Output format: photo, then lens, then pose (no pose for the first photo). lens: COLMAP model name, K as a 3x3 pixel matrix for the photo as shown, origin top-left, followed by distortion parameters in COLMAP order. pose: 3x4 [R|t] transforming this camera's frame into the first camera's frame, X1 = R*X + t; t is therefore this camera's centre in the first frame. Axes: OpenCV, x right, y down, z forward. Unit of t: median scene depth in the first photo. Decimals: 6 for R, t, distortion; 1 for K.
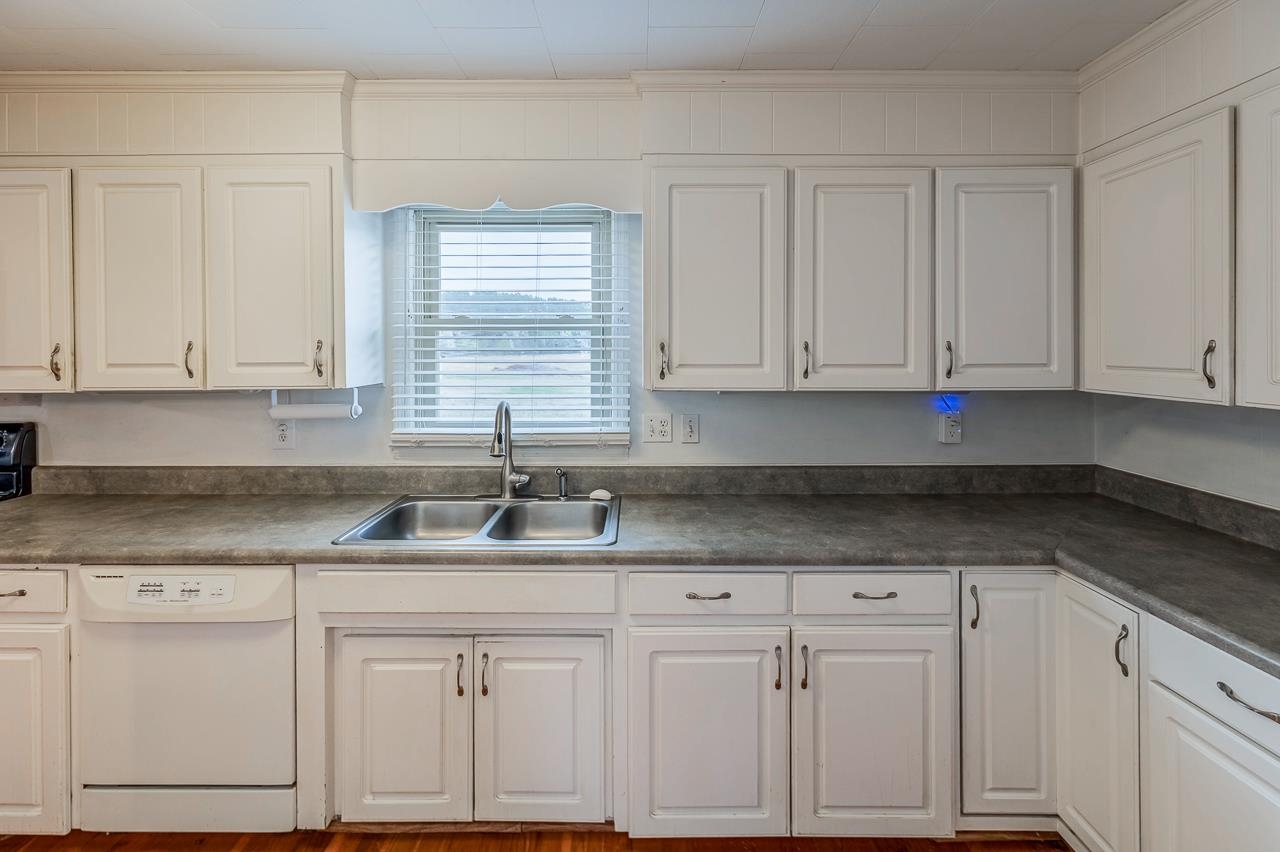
lens RADIAL K [[555.5, 0, 640.0], [0, 555.5, 426.0], [0, 0, 1]] dist [0.001084, 0.000066]
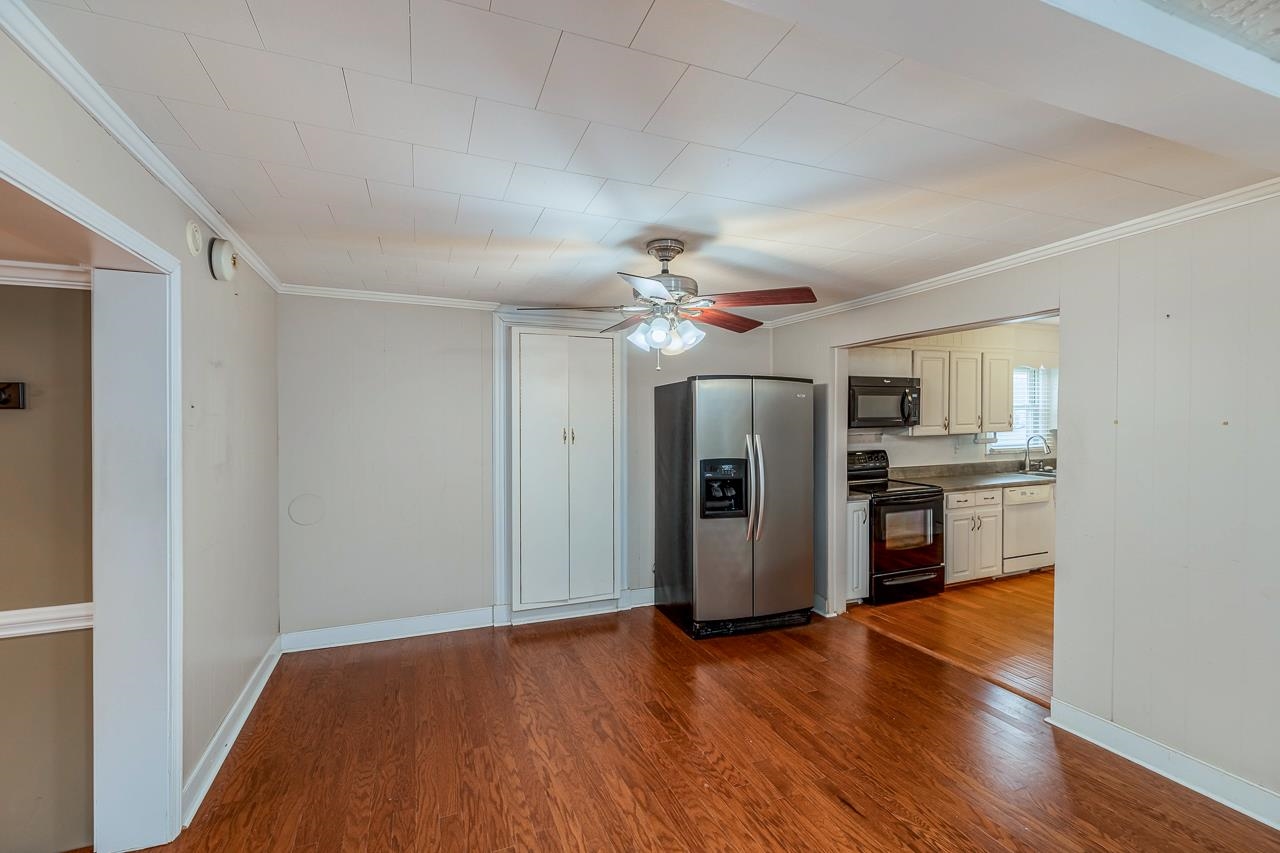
lens RADIAL K [[555.5, 0, 640.0], [0, 555.5, 426.5], [0, 0, 1]] dist [0.001084, 0.000066]
pose [[0.929654, -0.012745, 0.368213, -2.990583], [0.051856, 0.993979, -0.096520, 0.078326], [-0.364766, 0.108824, 0.924718, -0.862963]]
